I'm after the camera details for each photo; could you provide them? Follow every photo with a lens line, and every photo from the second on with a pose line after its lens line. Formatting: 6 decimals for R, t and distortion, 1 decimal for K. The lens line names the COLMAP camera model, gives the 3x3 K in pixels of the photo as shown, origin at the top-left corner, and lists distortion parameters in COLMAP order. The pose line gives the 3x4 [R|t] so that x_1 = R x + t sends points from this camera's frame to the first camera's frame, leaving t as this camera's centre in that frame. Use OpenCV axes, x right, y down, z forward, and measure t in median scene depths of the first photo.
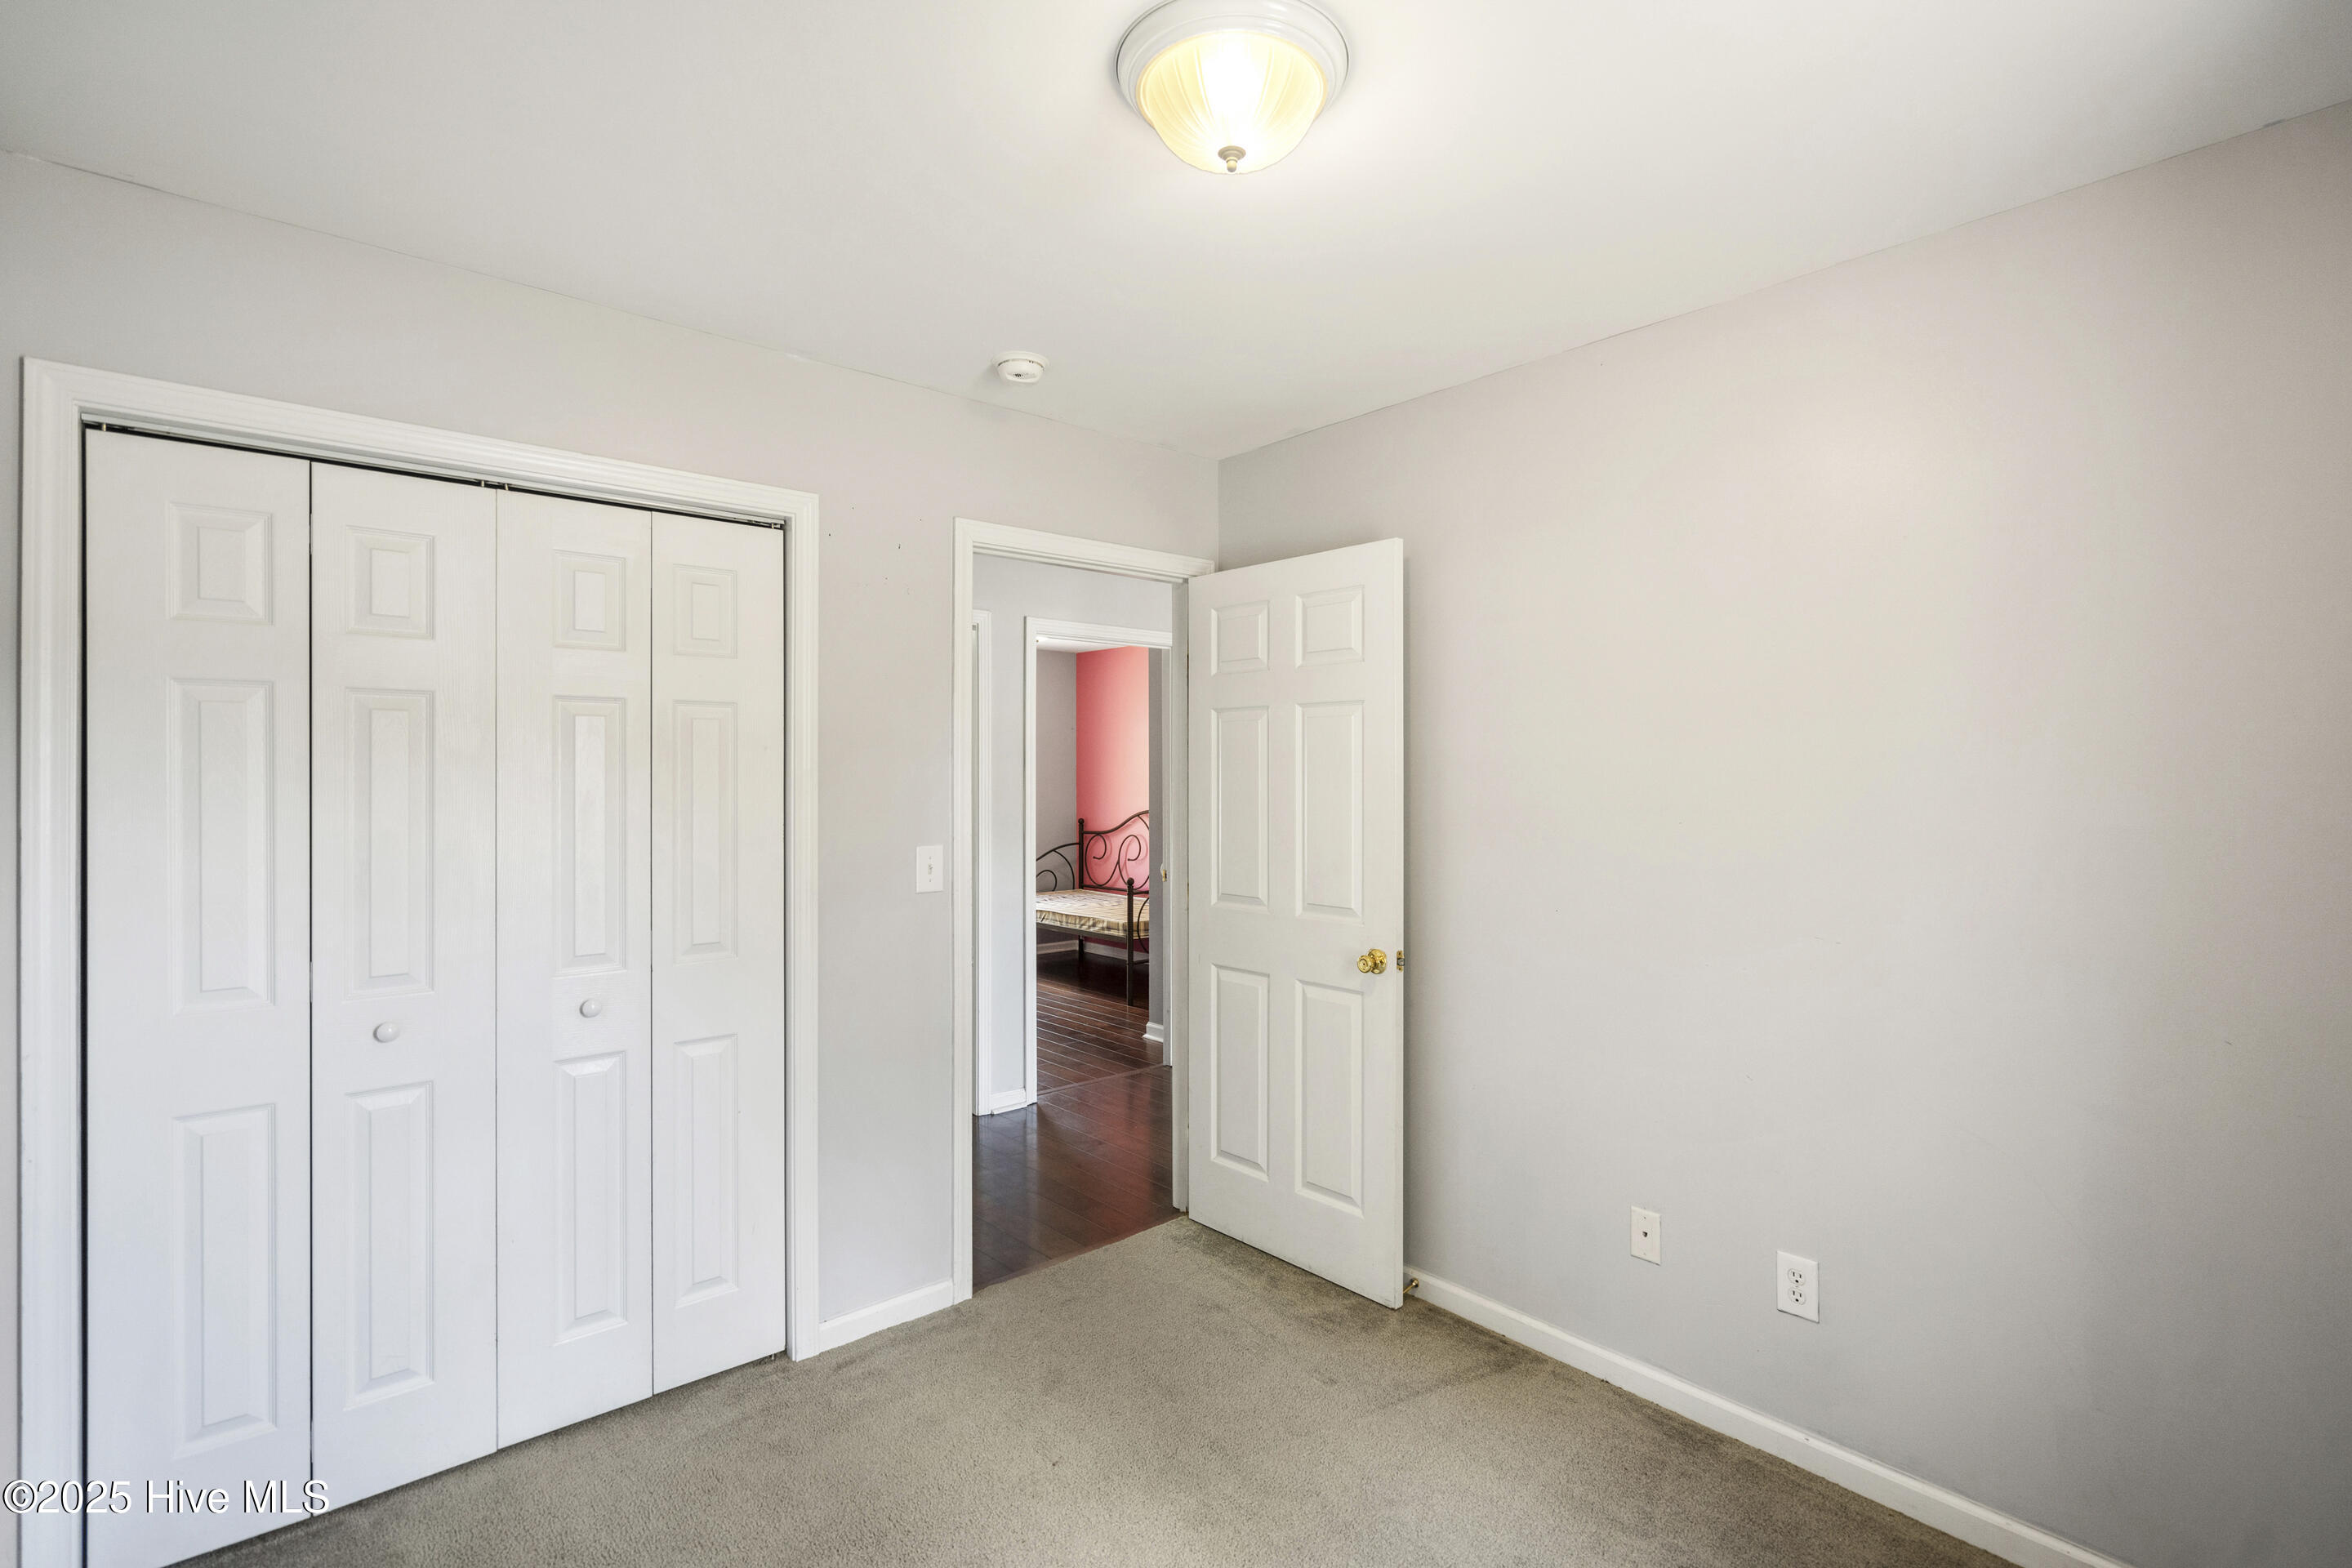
lens RADIAL K [[1079.9, 0, 1176.0], [0, 1079.9, 784.0], [0, 0, 1]] dist [0.003225, 0.000823]
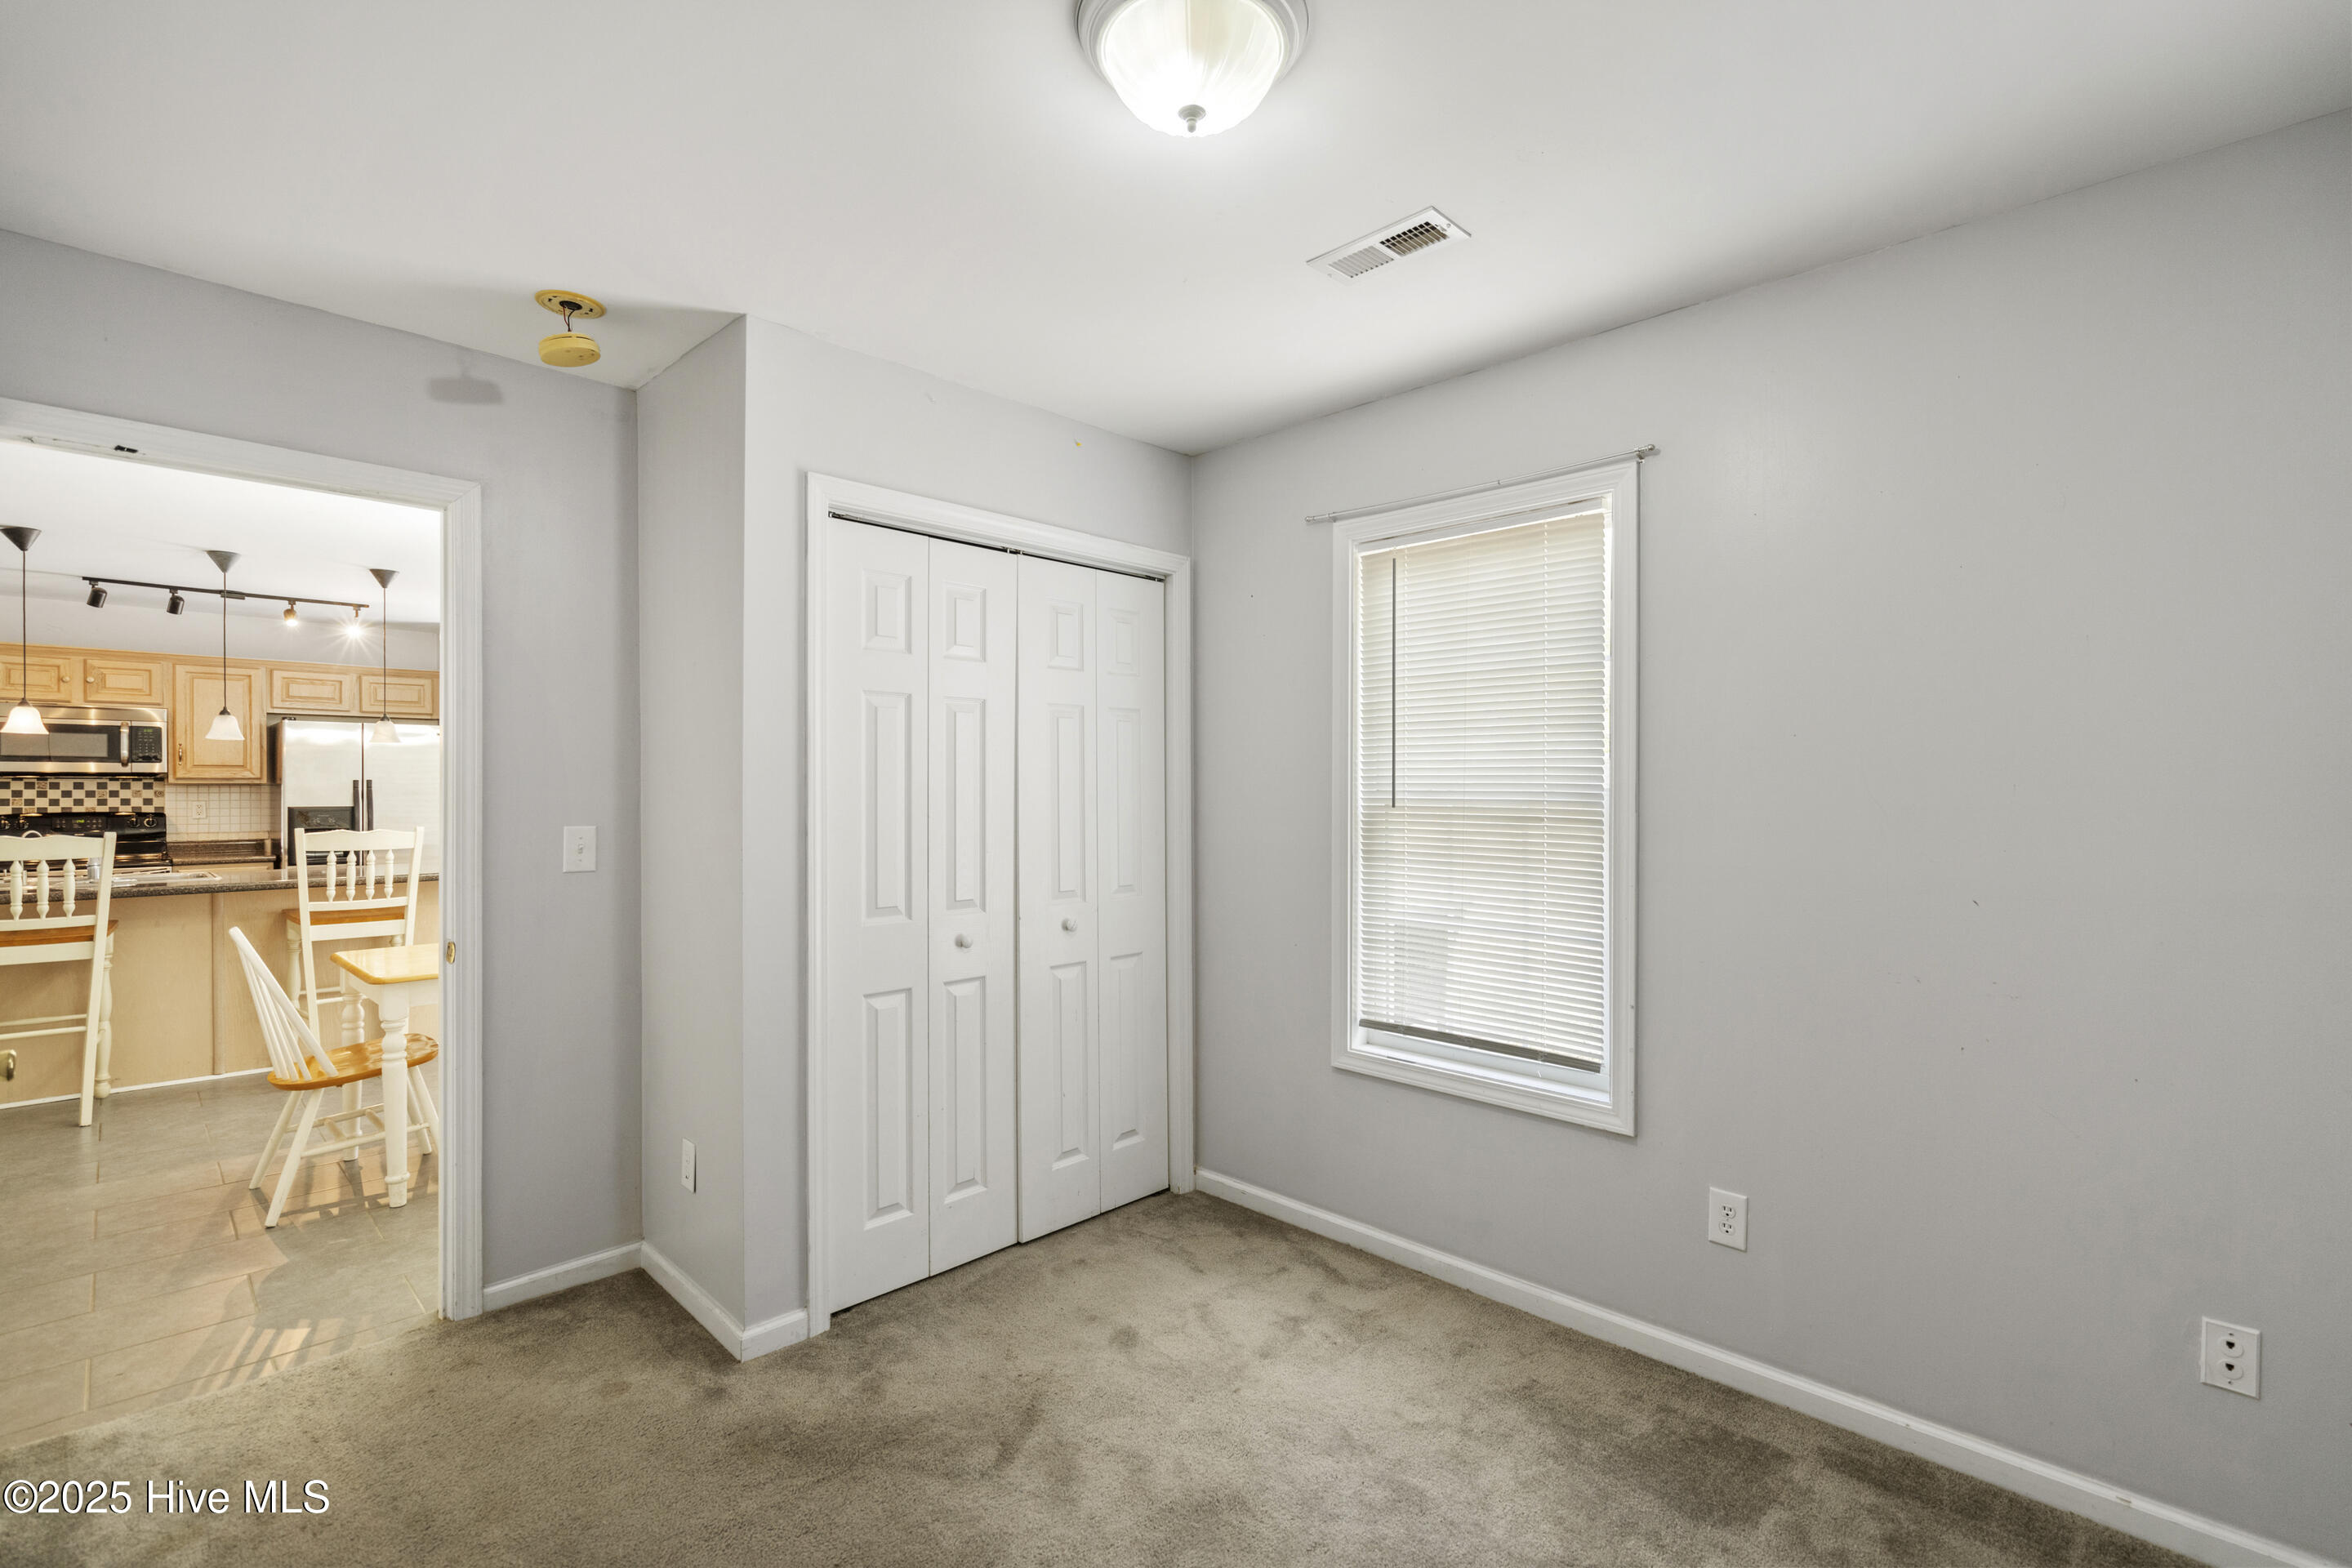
lens RADIAL K [[1079.9, 0, 1176.0], [0, 1079.9, 784.0], [0, 0, 1]] dist [0.003225, 0.000823]
pose [[0.995175, 0.006592, 0.097896, -0.489139], [-0.006493, 0.999978, -0.001334, 0.019829], [-0.097903, 0.000692, 0.995196, -0.351056]]
